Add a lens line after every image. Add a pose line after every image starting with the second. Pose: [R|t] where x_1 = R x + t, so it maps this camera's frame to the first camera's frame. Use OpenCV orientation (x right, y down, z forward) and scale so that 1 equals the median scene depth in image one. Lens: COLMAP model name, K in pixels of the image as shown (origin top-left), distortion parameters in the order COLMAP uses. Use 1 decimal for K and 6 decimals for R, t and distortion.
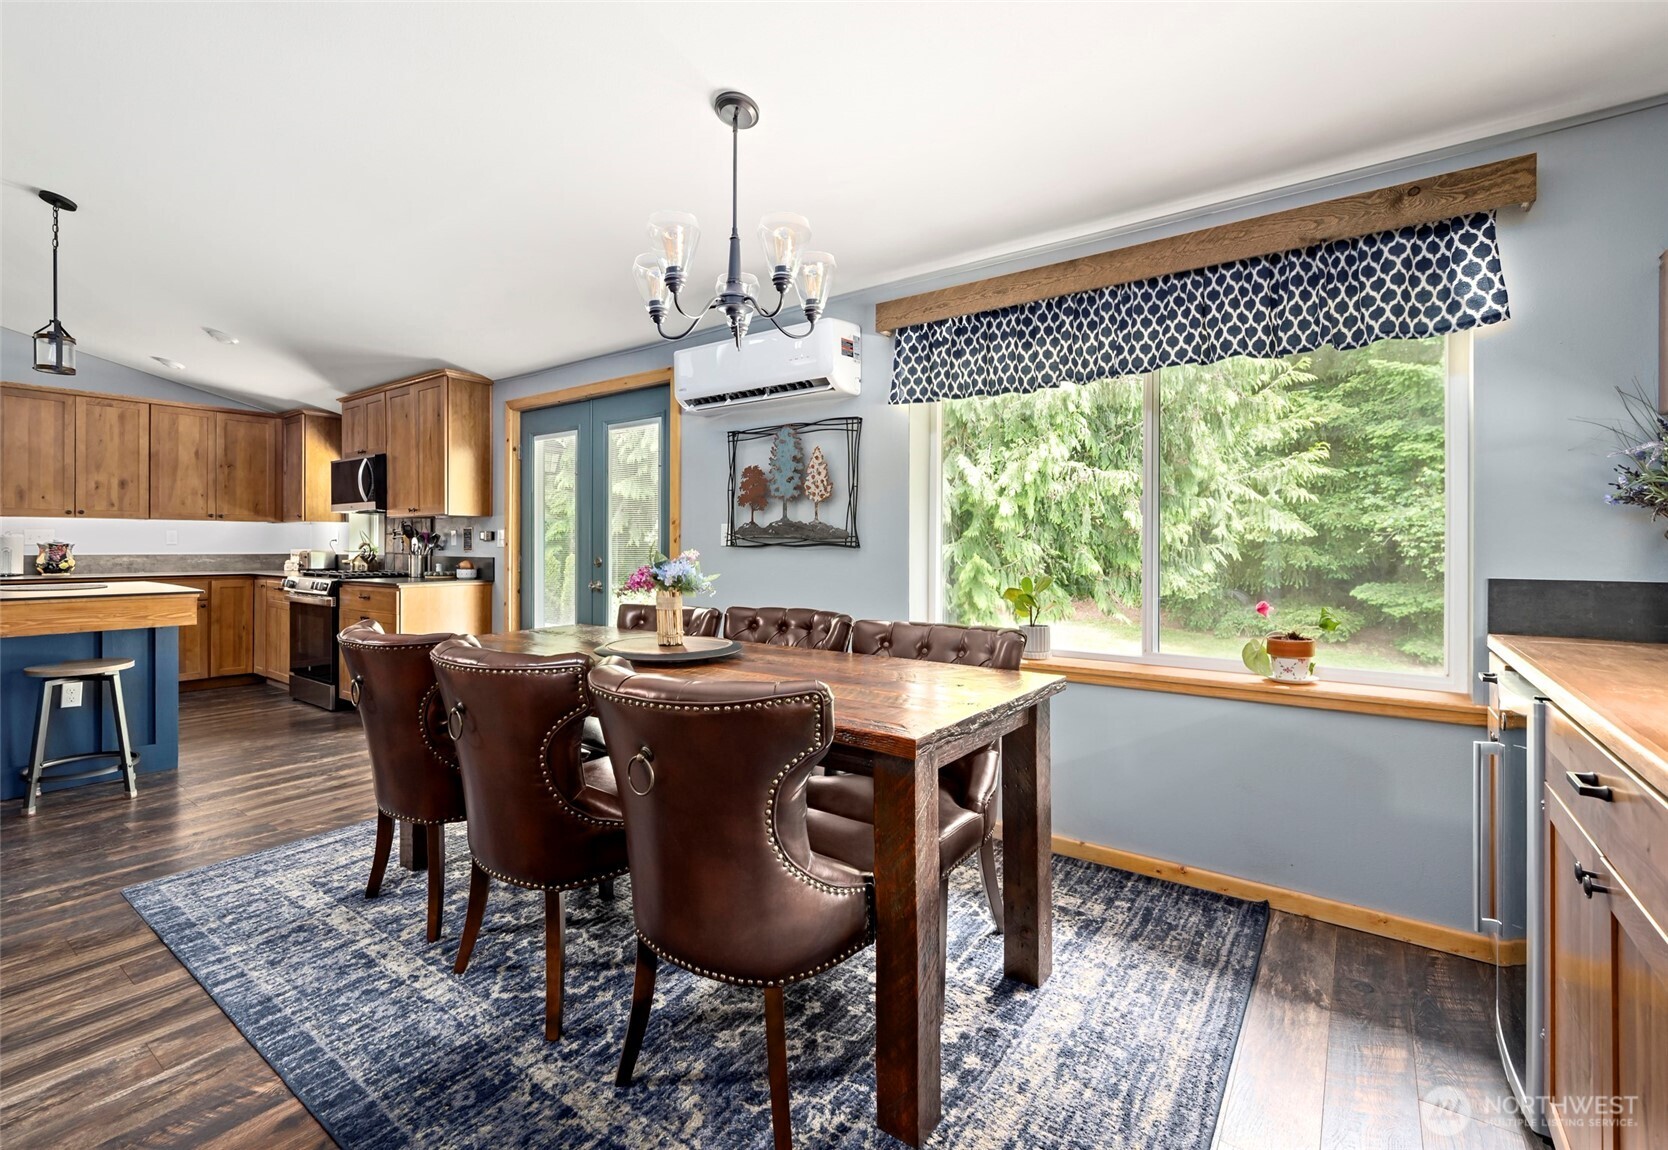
lens RADIAL K [[739.5, 0, 832.1], [0, 739.5, 539.2], [0, 0, 1]] dist [0.000550, 0.000002]
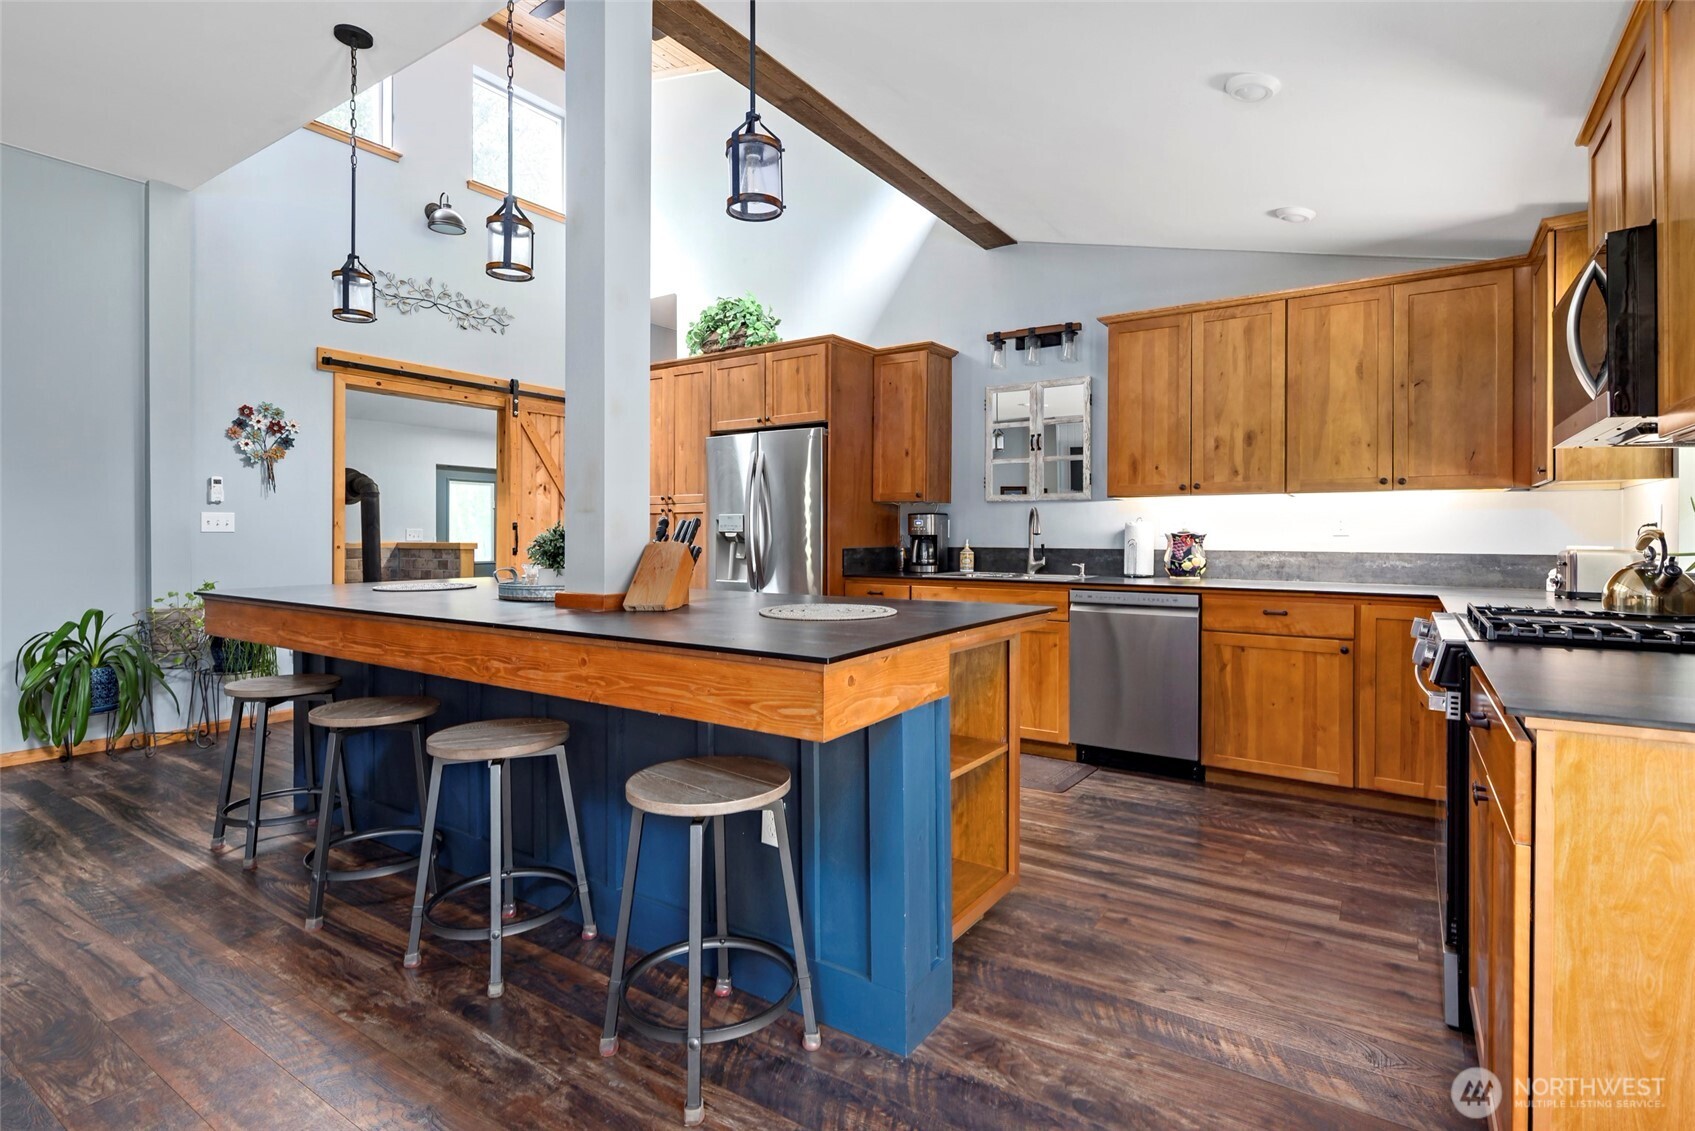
lens RADIAL K [[822.8, 0, 847.8], [0, 822.8, 539.3], [0, 0, 1]] dist [0.004339, 0.000490]
pose [[0.035375, 0.005183, -0.999361, -0.267229], [0.006929, 0.999961, 0.005431, 0.004550], [0.999350, -0.007117, 0.035338, 0.615286]]
